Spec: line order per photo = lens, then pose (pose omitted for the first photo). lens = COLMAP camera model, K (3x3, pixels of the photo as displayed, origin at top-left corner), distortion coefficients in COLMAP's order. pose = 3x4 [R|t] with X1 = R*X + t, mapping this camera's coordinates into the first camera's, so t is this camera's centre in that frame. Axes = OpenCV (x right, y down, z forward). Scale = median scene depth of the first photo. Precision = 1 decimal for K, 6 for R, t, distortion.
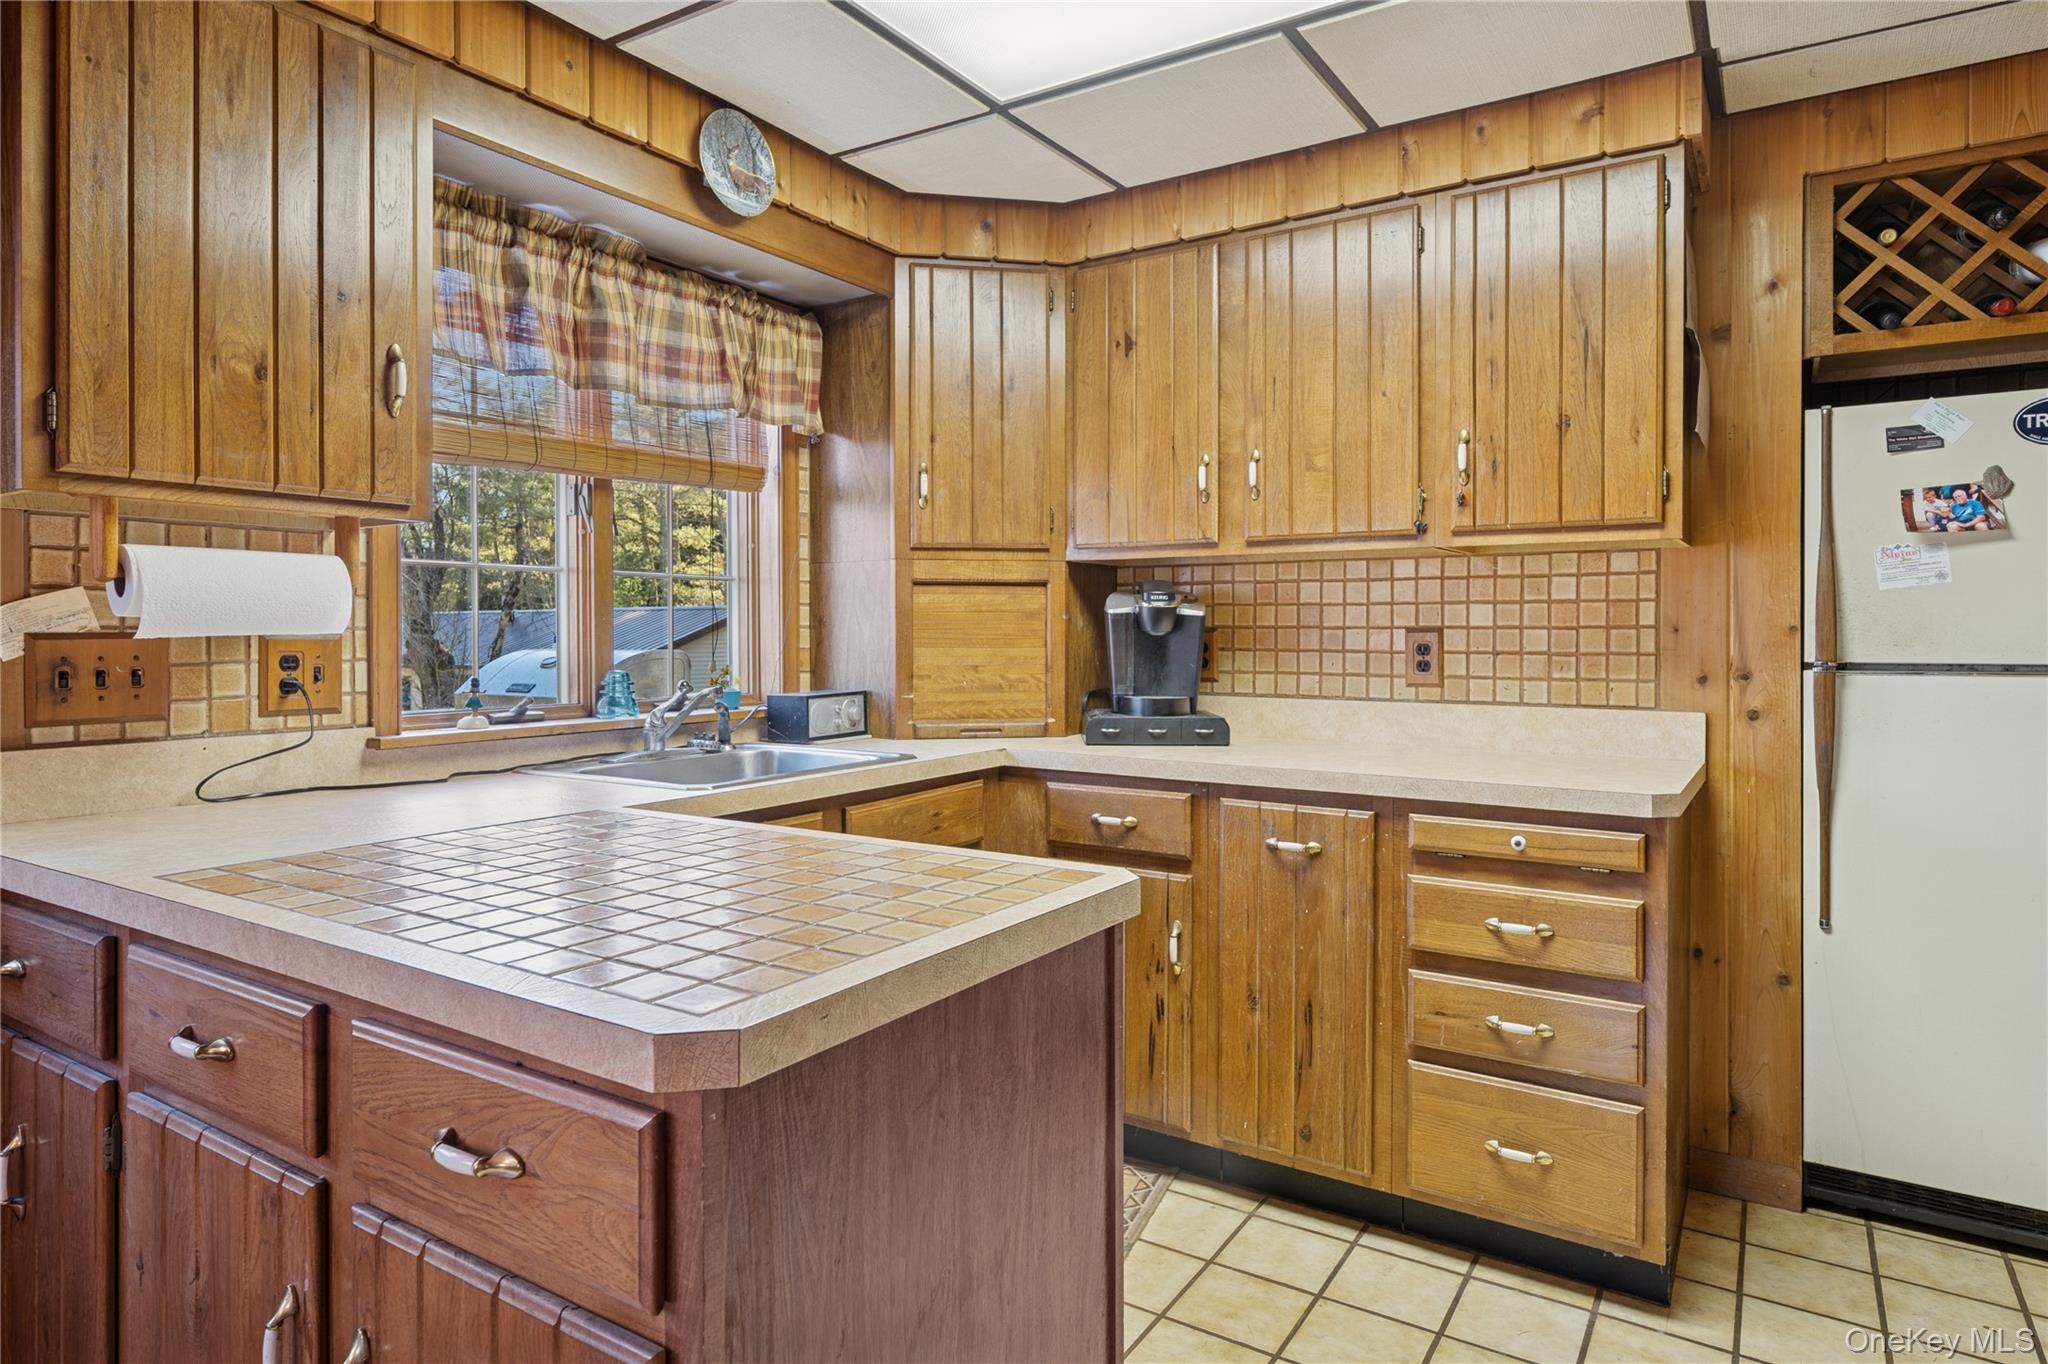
lens RADIAL K [[1177.6, 0, 1034.1], [0, 1177.6, 649.1], [0, 0, 1]] dist [0.004479, 0.000106]
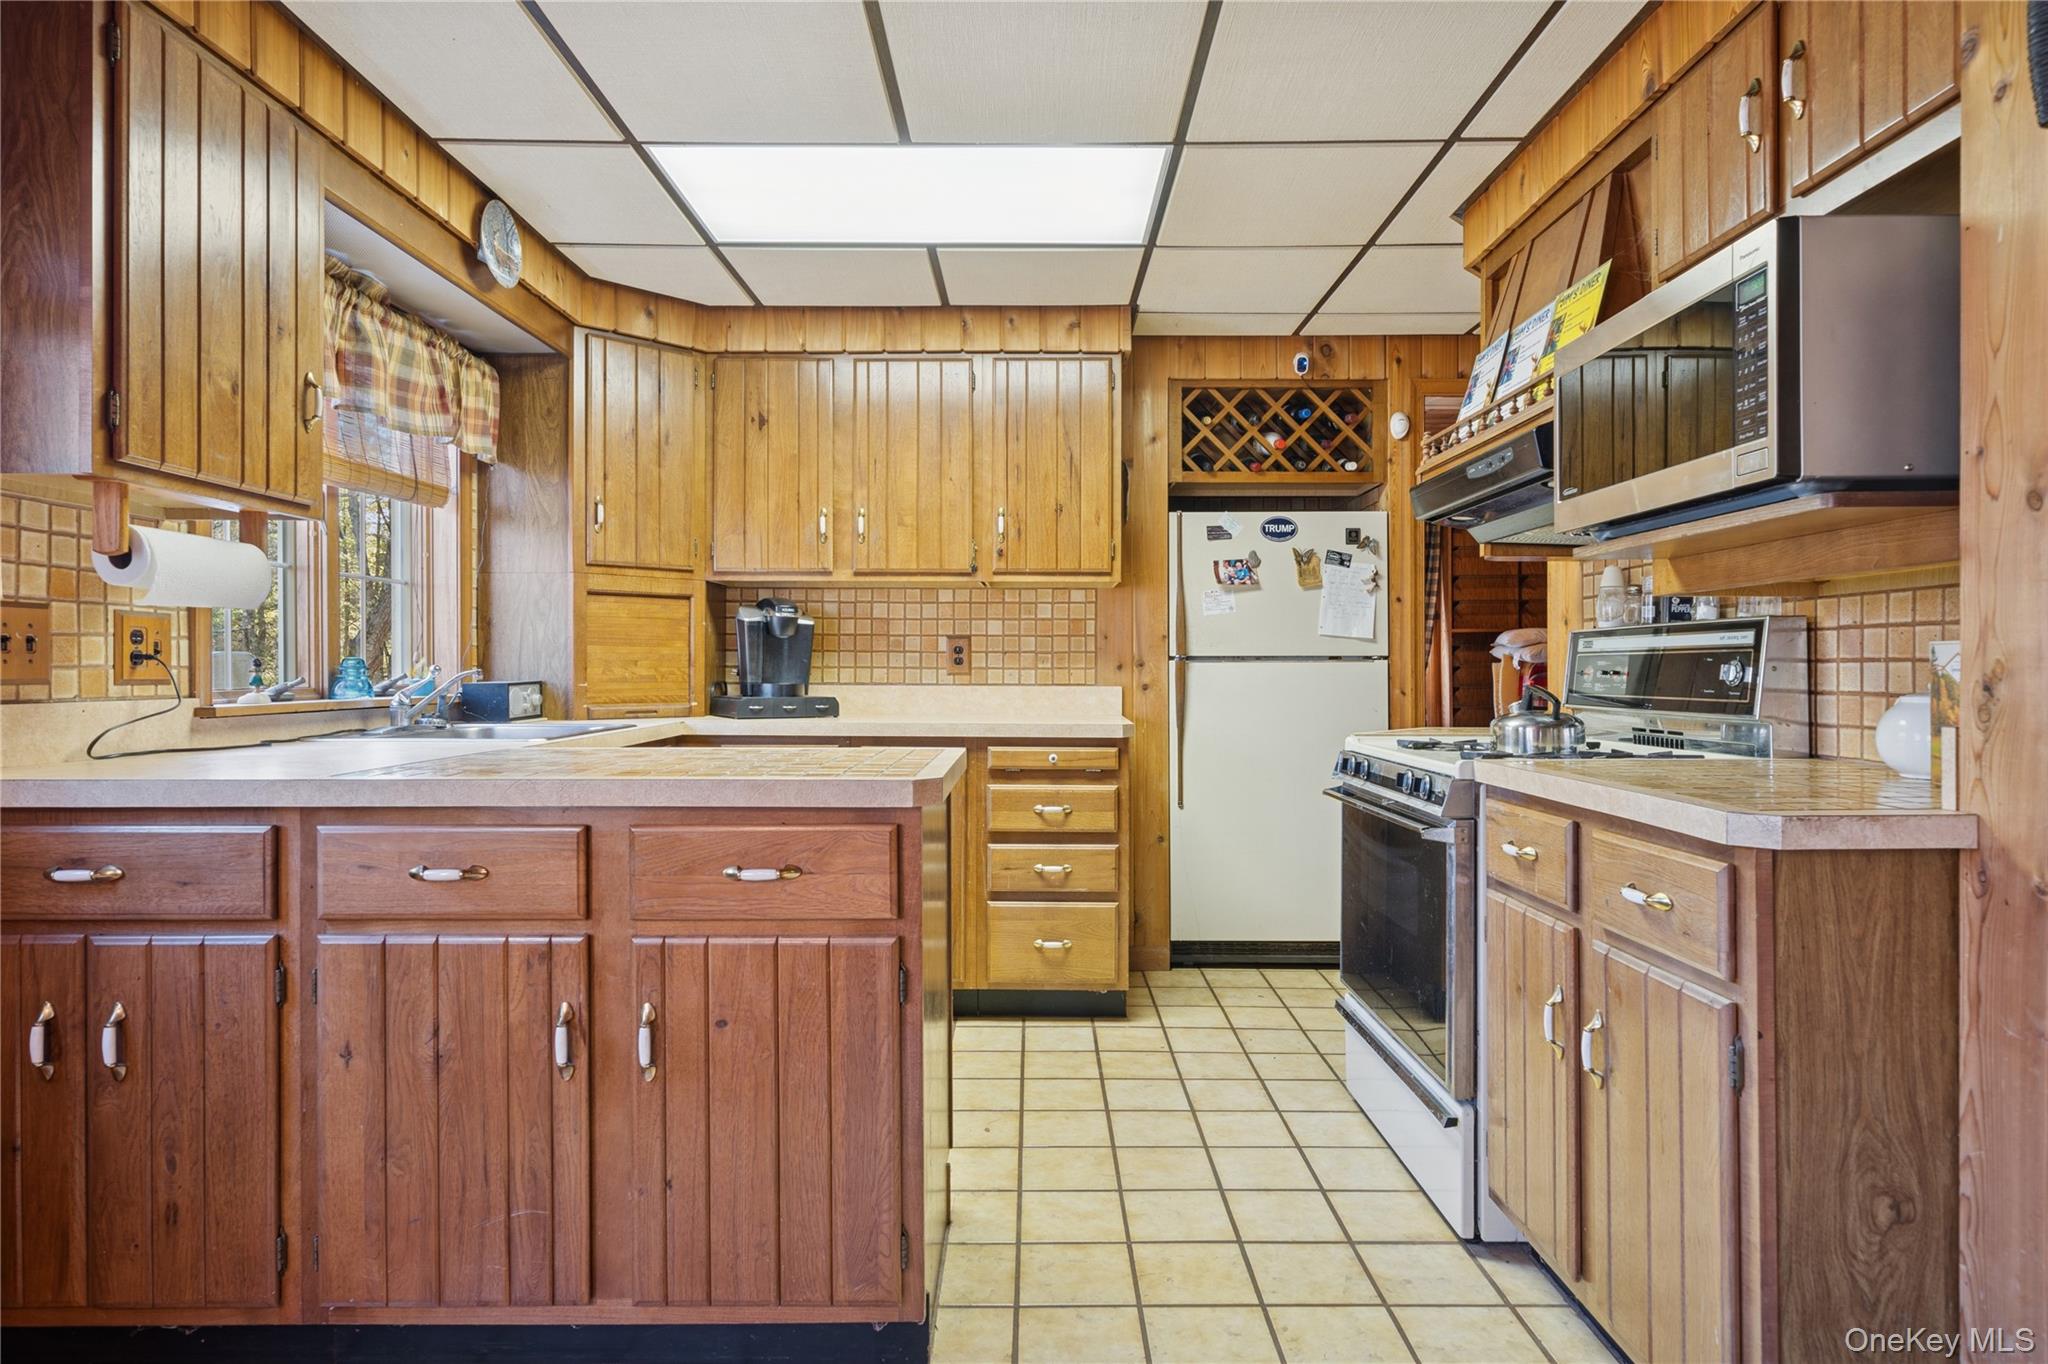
lens RADIAL K [[1100.6, 0, 1052.7], [0, 1100.6, 681.6], [0, 0, 1]] dist [0.001632, 0.000852]
pose [[0.835010, -0.005832, 0.550204, -0.399246], [0.006677, 0.999978, 0.000466, 0.047875], [-0.550195, 0.003285, 0.835030, -0.273766]]
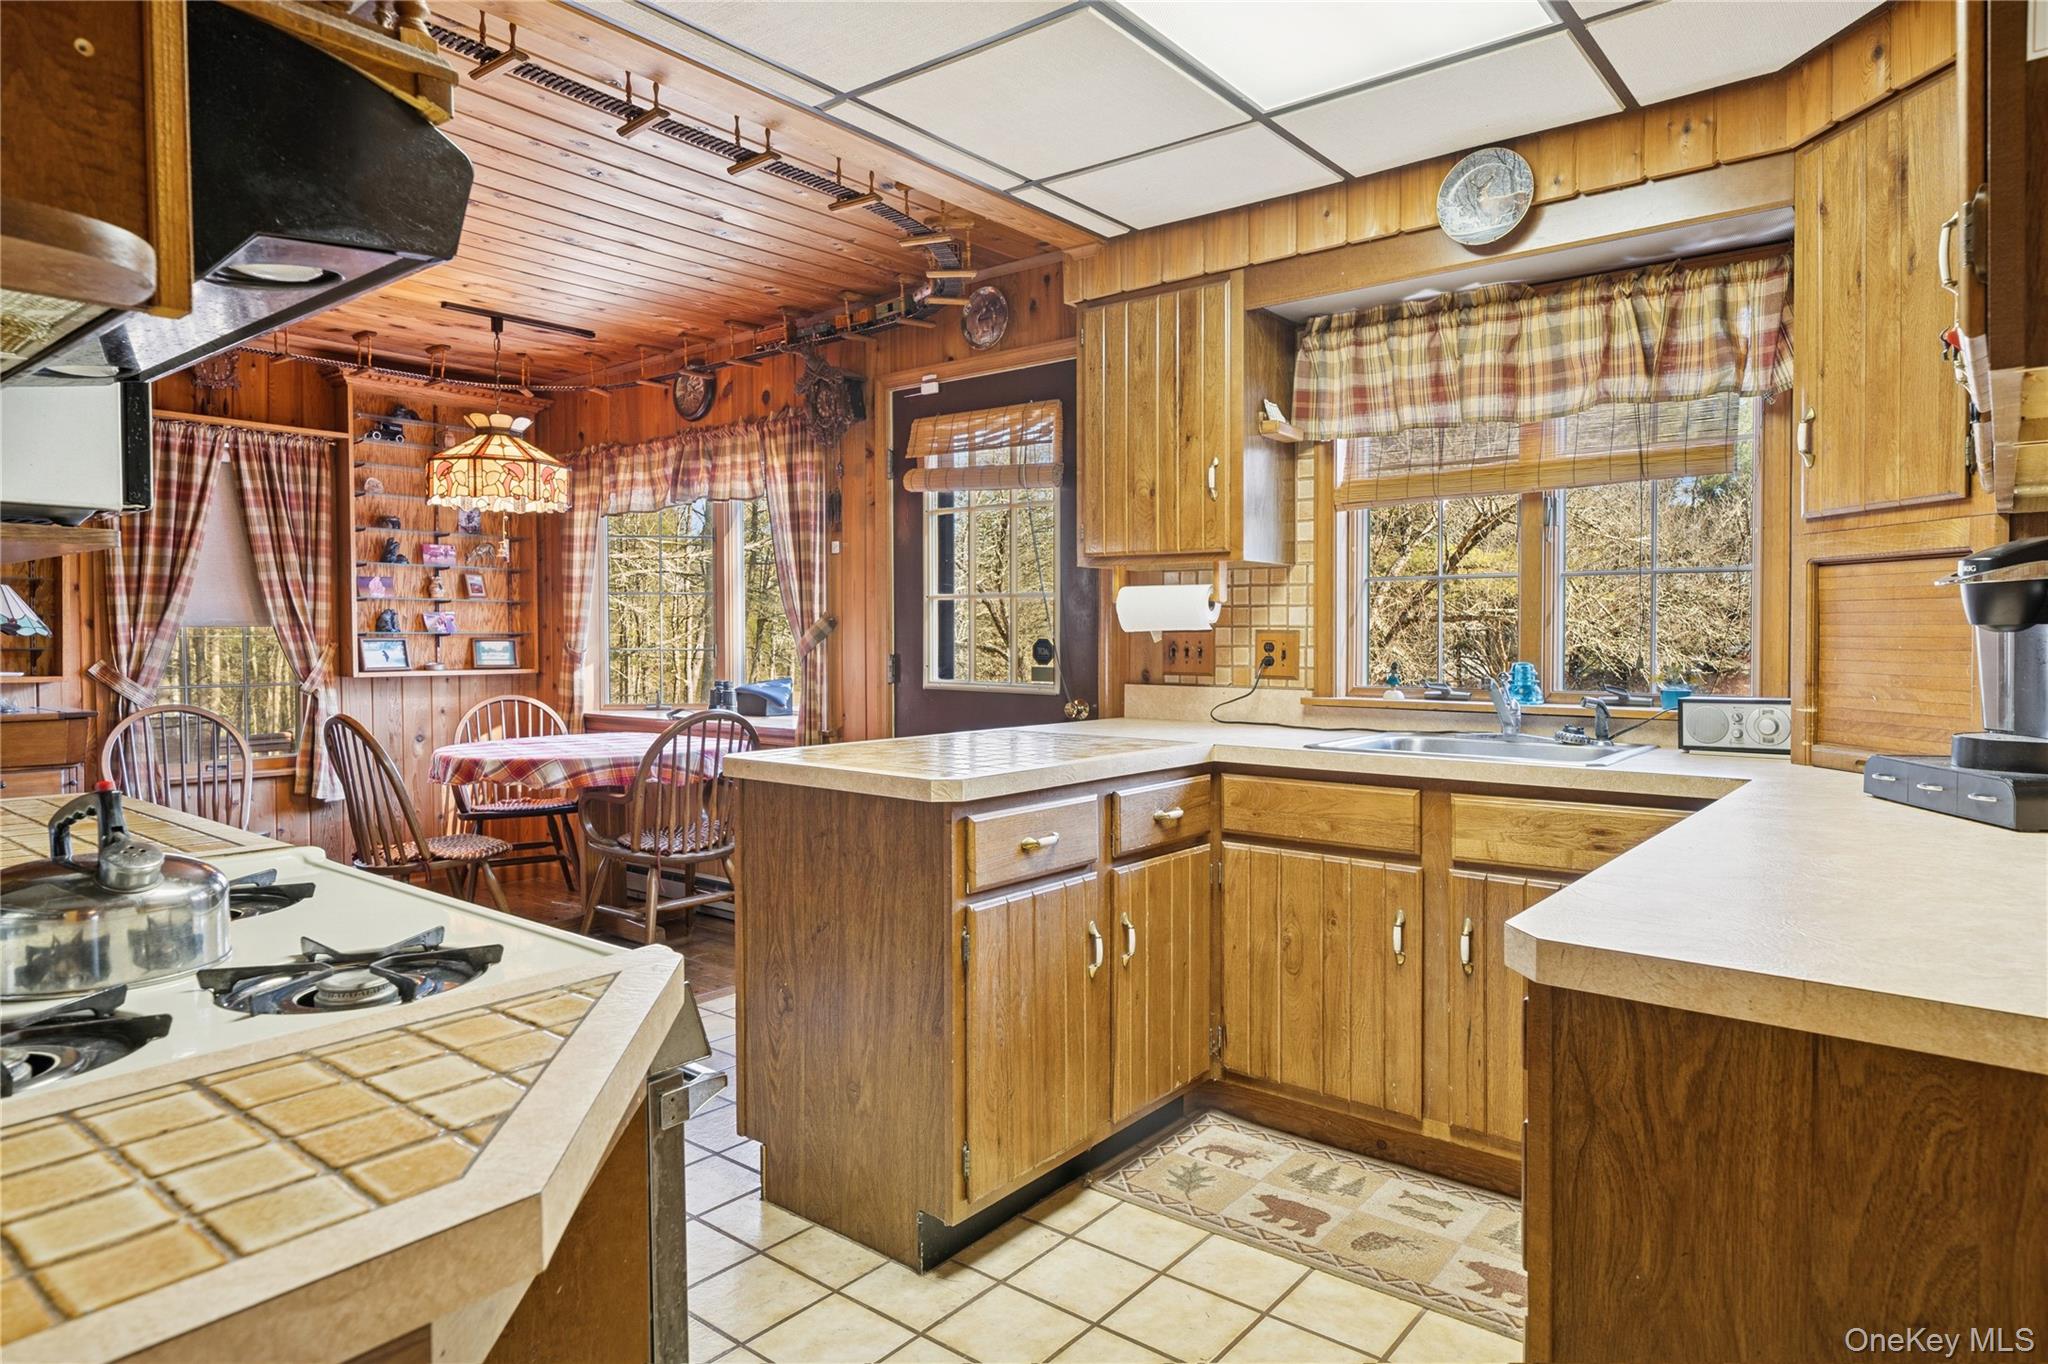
lens RADIAL K [[1177.6, 0, 1021.4], [0, 1177.6, 691.5], [0, 0, 1]] dist [0.004479, 0.000106]
pose [[-0.110048, 0.050338, -0.992651, 0.879606], [-0.015084, 0.998517, 0.052308, -0.006515], [0.993812, 0.020729, -0.109126, 0.689409]]
